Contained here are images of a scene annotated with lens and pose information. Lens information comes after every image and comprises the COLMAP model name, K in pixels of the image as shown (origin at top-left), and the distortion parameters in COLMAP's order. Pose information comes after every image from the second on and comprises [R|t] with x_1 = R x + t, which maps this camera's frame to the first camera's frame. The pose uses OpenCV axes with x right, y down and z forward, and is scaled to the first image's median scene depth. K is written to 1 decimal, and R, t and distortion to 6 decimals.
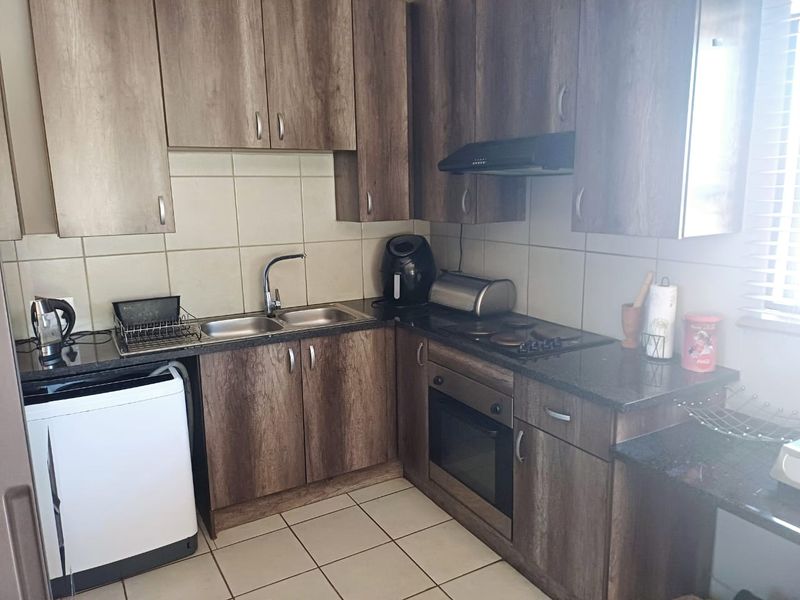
lens RADIAL K [[600.8, 0, 400.5], [0, 600.8, 303.3], [0, 0, 1]] dist [0.091939, -0.083100]
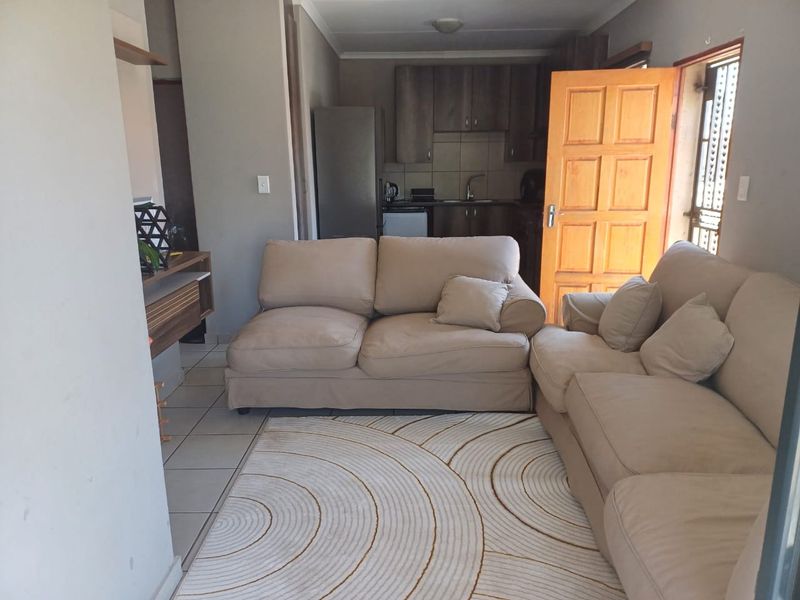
lens RADIAL K [[600.8, 0, 399.9], [0, 600.8, 305.3], [0, 0, 1]] dist [0.091939, -0.083100]
pose [[0.852410, 0.139466, -0.503931, 0.927798], [-0.112102, 0.990106, 0.084396, 0.295254], [0.510716, -0.015449, 0.859611, -1.373781]]
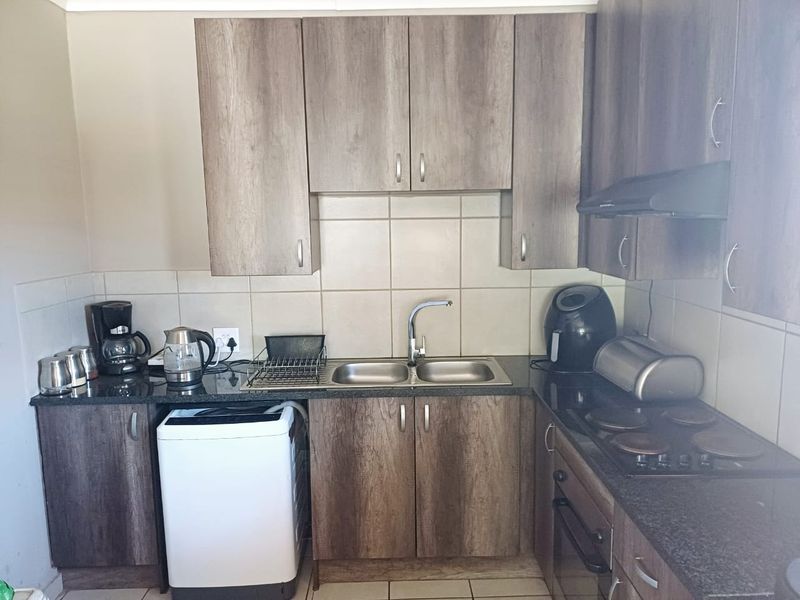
lens RADIAL K [[600.8, 0, 405.3], [0, 600.8, 304.8], [0, 0, 1]] dist [0.091939, -0.083100]
pose [[0.876652, 0.073472, -0.475482, 0.240478], [-0.095048, 0.995242, -0.021454, -0.056157], [0.471643, 0.064001, 0.879464, 0.180101]]
